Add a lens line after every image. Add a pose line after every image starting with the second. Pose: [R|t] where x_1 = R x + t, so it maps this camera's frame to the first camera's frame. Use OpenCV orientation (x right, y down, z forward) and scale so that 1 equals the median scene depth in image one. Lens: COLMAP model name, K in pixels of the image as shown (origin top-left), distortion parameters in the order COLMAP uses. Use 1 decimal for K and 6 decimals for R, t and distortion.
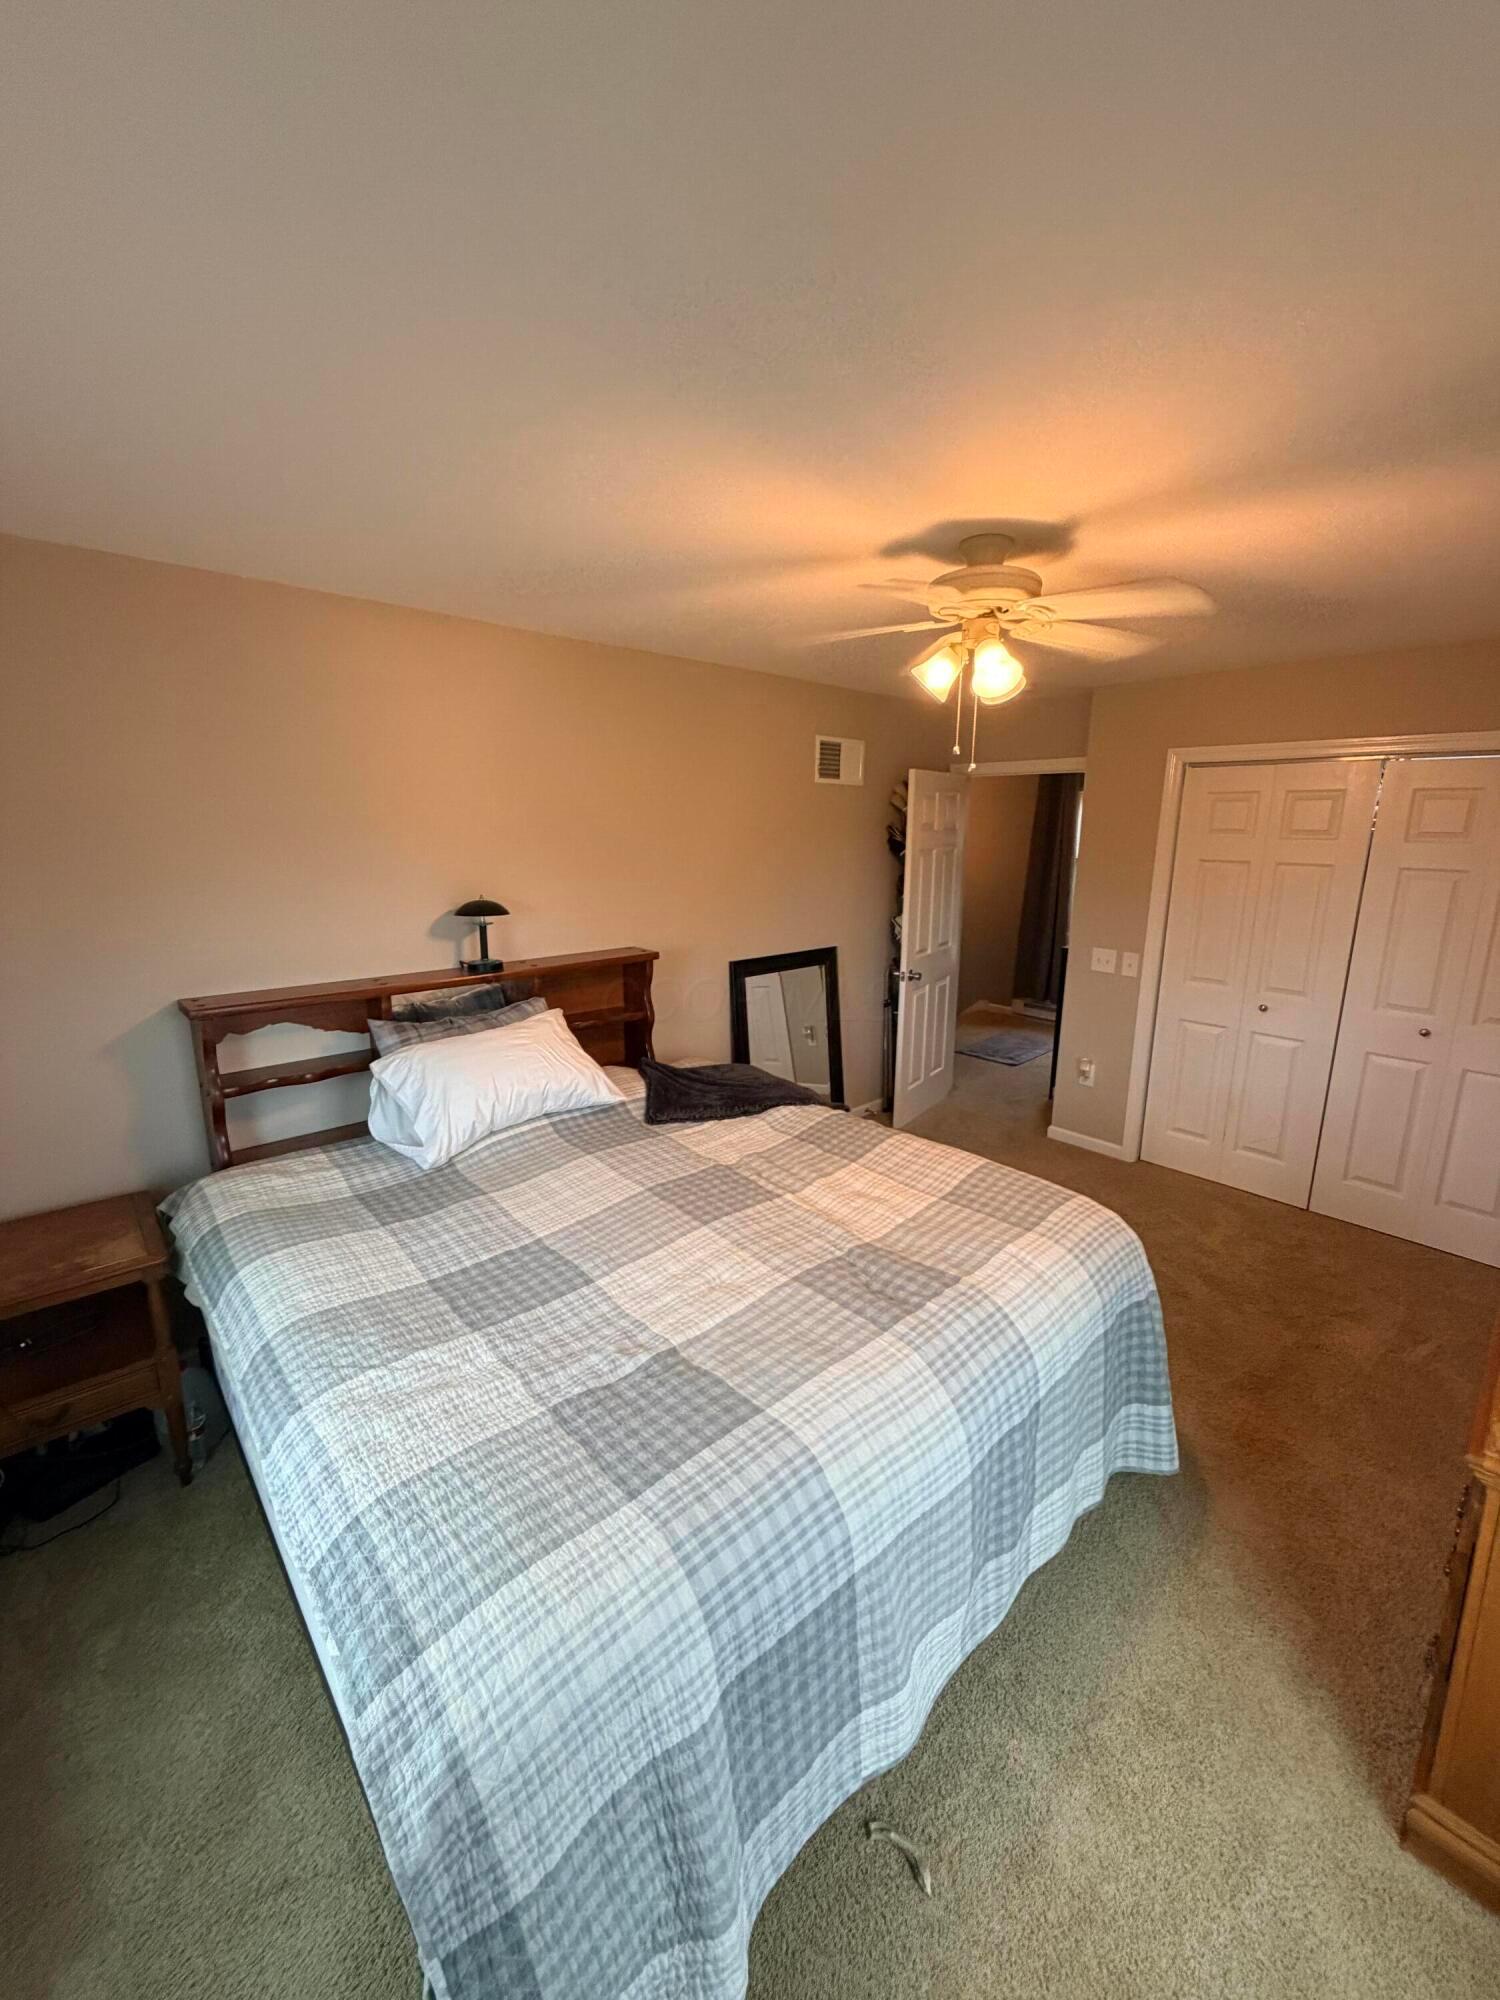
lens RADIAL K [[796.8, 0, 747.8], [0, 796.8, 994.5], [0, 0, 1]] dist [0.002739, -0.000170]
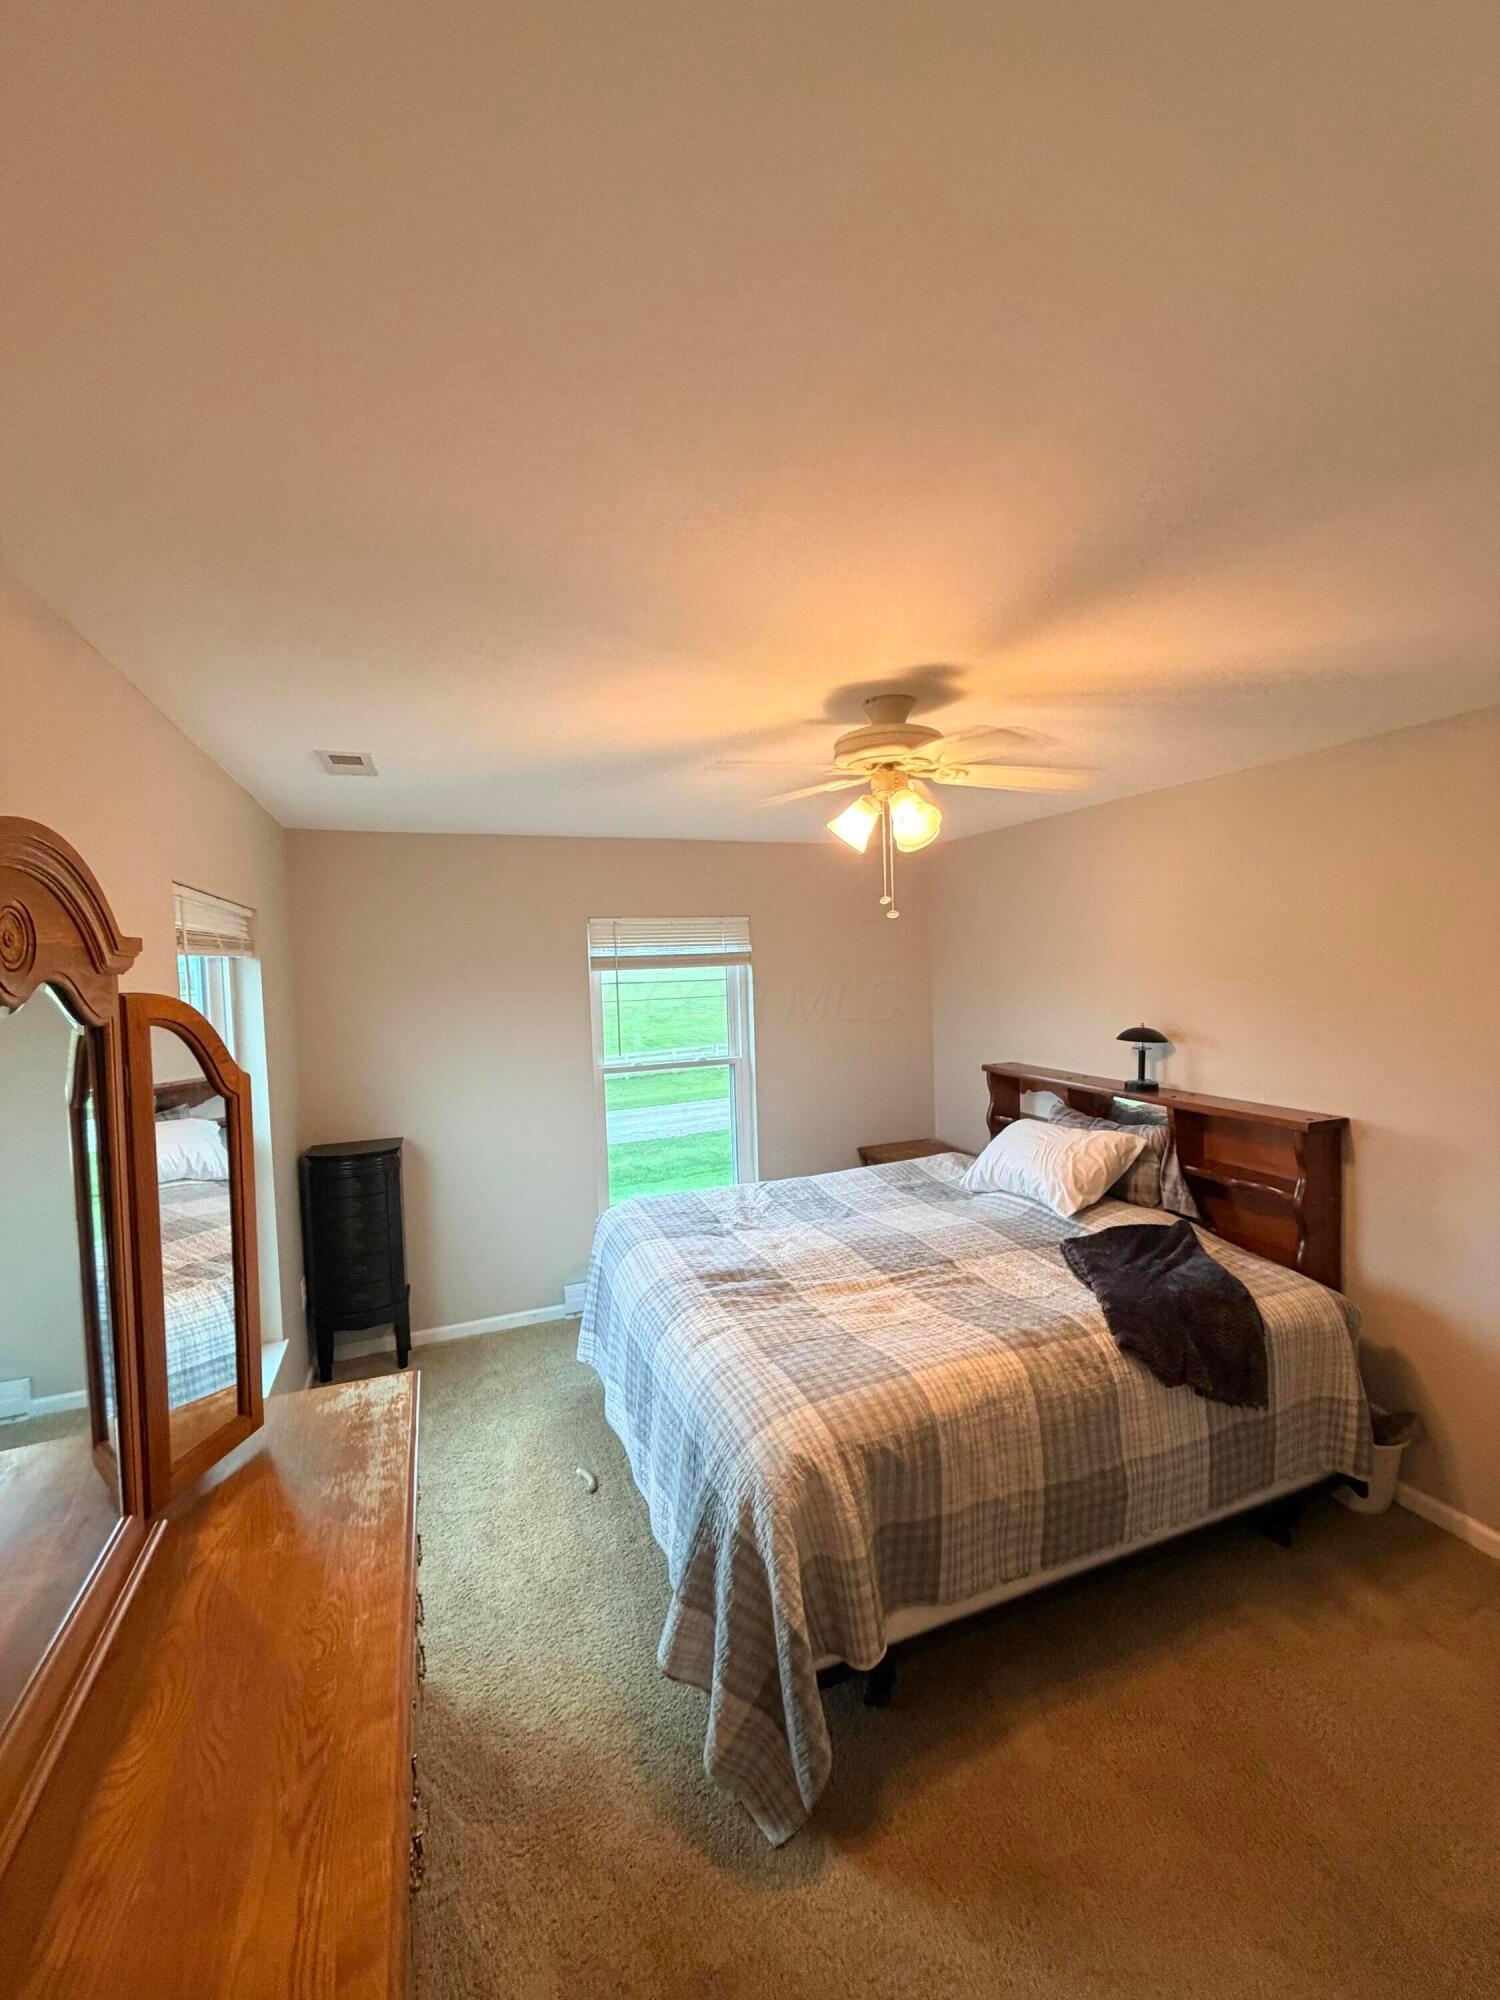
lens RADIAL K [[796.8, 0, 750.8], [0, 796.8, 1000.2], [0, 0, 1]] dist [0.002739, -0.000170]
pose [[-0.367513, 0.040233, -0.929148, 0.910205], [-0.176135, 0.977972, 0.112016, -0.183113], [0.913187, 0.204823, -0.352331, 0.880844]]
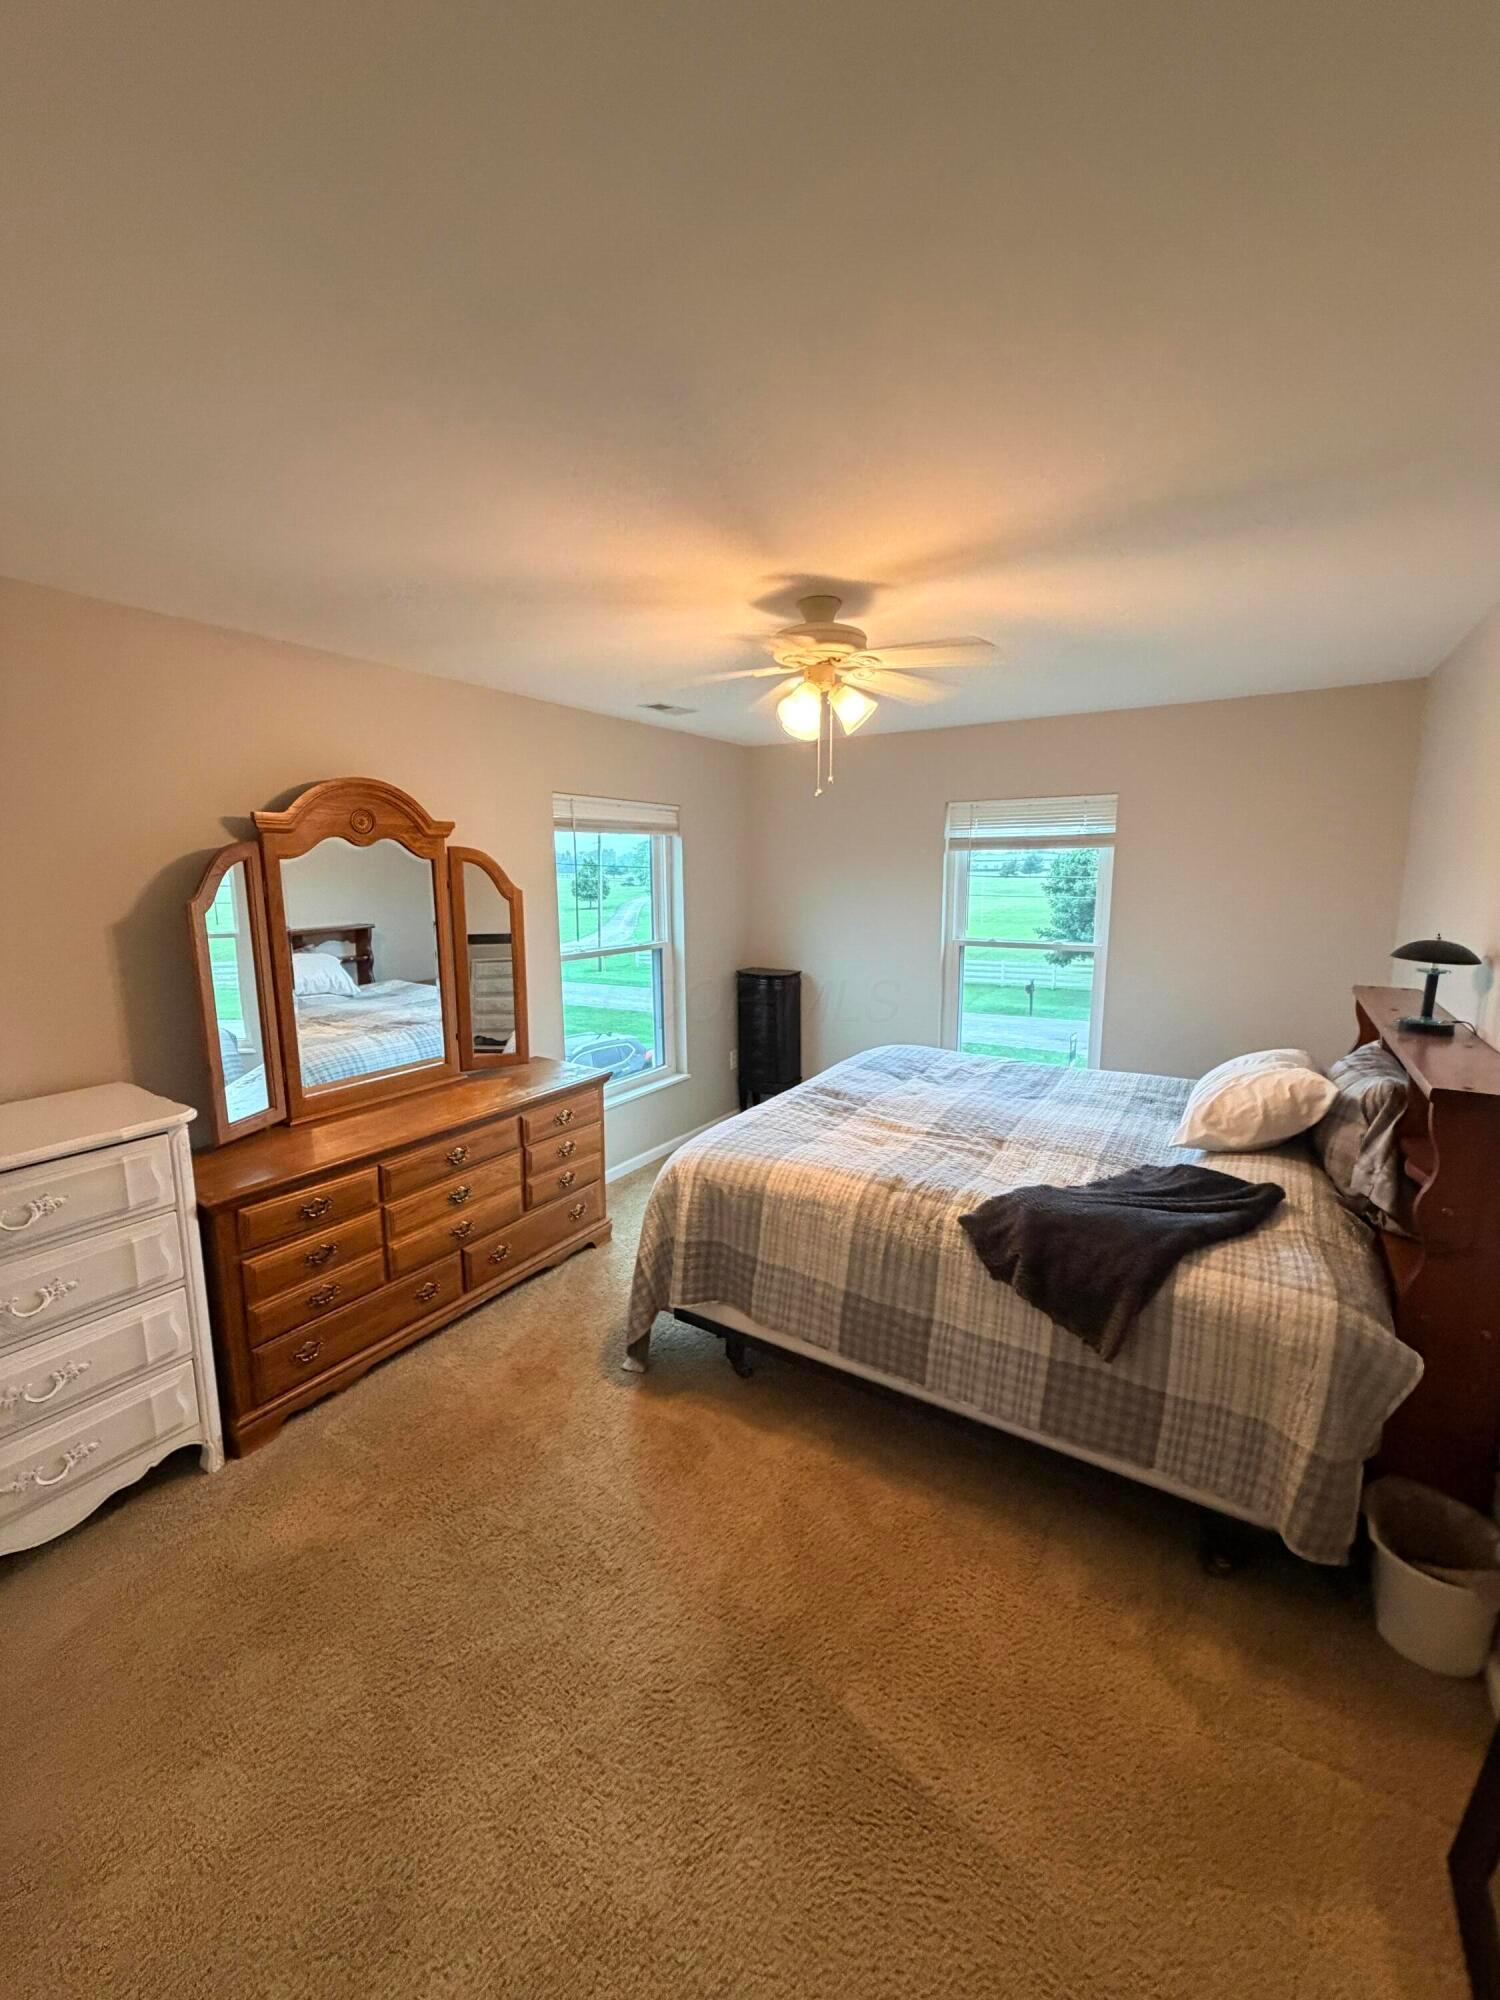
lens RADIAL K [[796.8, 0, 748.7], [0, 796.8, 993.1], [0, 0, 1]] dist [0.002739, -0.000170]
pose [[-0.968781, 0.028549, -0.246269, 0.487319], [-0.062618, 0.932964, 0.354481, -0.296649], [0.239880, 0.358835, -0.902050, 1.536708]]
